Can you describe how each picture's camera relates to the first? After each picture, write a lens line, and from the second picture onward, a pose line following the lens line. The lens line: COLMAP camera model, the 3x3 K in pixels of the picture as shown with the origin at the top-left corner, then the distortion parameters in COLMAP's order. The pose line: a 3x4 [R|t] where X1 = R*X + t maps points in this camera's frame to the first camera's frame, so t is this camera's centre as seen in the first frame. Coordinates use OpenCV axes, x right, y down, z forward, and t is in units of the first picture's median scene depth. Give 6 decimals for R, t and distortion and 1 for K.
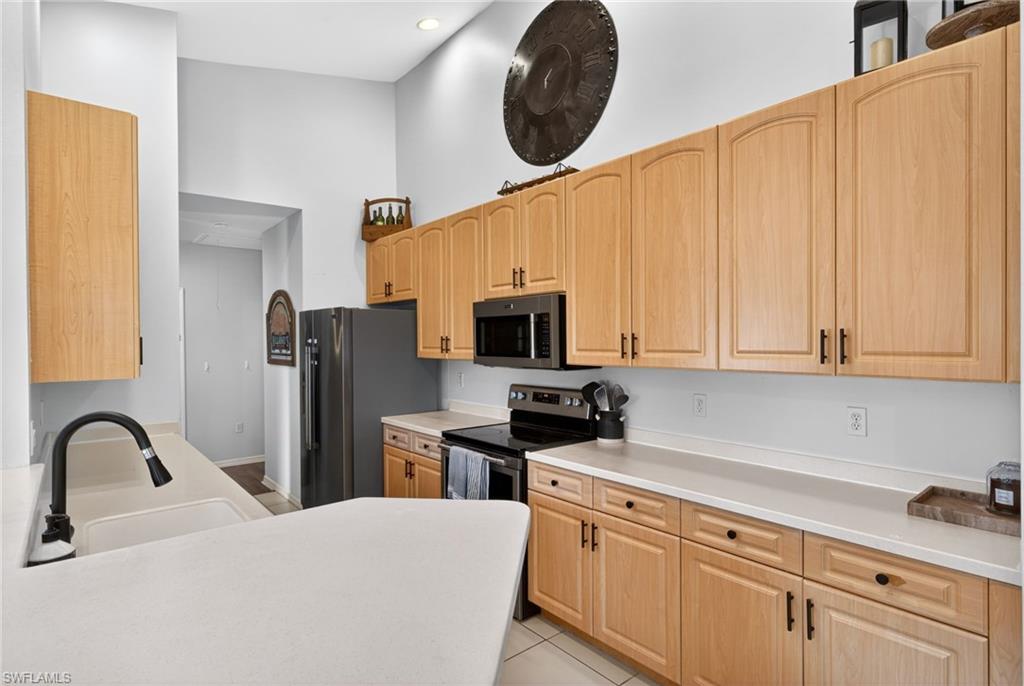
lens RADIAL K [[526.9, 0, 512.0], [0, 526.9, 343.0], [0, 0, 1]] dist [0.025514, -0.023023]
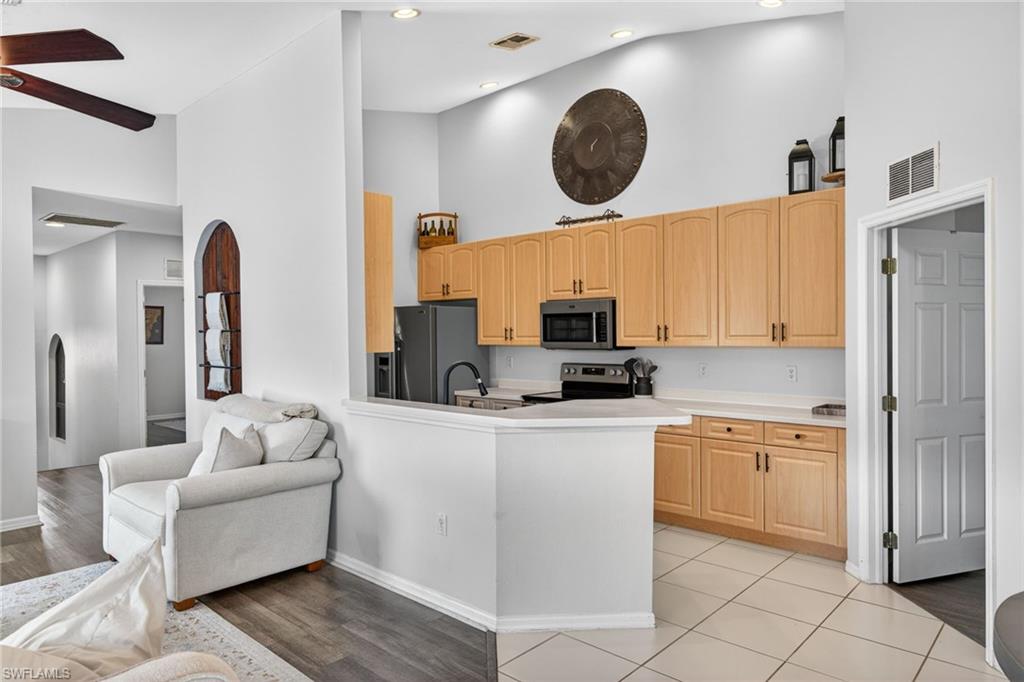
lens RADIAL K [[637.3, 0, 512.0], [0, 637.3, 341.0], [0, 0, 1]] dist [-0.000579, 0.000573]
pose [[0.992071, -0.003071, 0.125639, -0.396187], [0.002382, 0.999981, 0.005629, 0.014222], [-0.125654, -0.005285, 0.992060, -0.720732]]
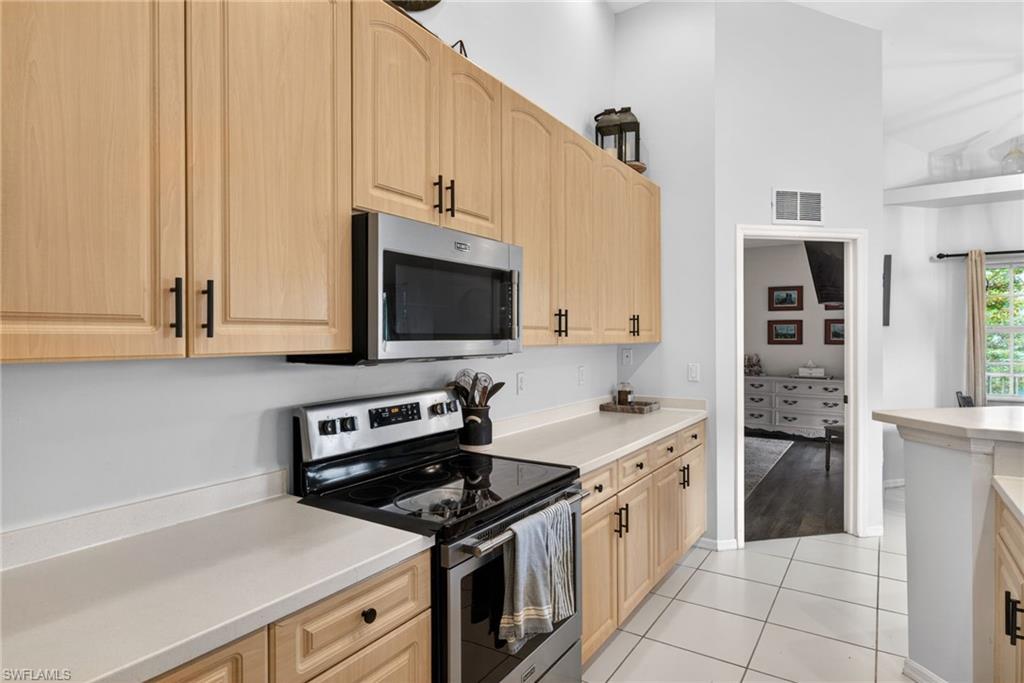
lens RADIAL K [[552.1, 0, 512.0], [0, 552.1, 341.5], [0, 0, 1]] dist [-0.000963, -0.000320]
pose [[-0.274068, -0.004051, 0.961702, -0.581370], [0.009171, 0.999935, 0.006825, 0.025364], [-0.961667, 0.010690, -0.274013, 1.127210]]
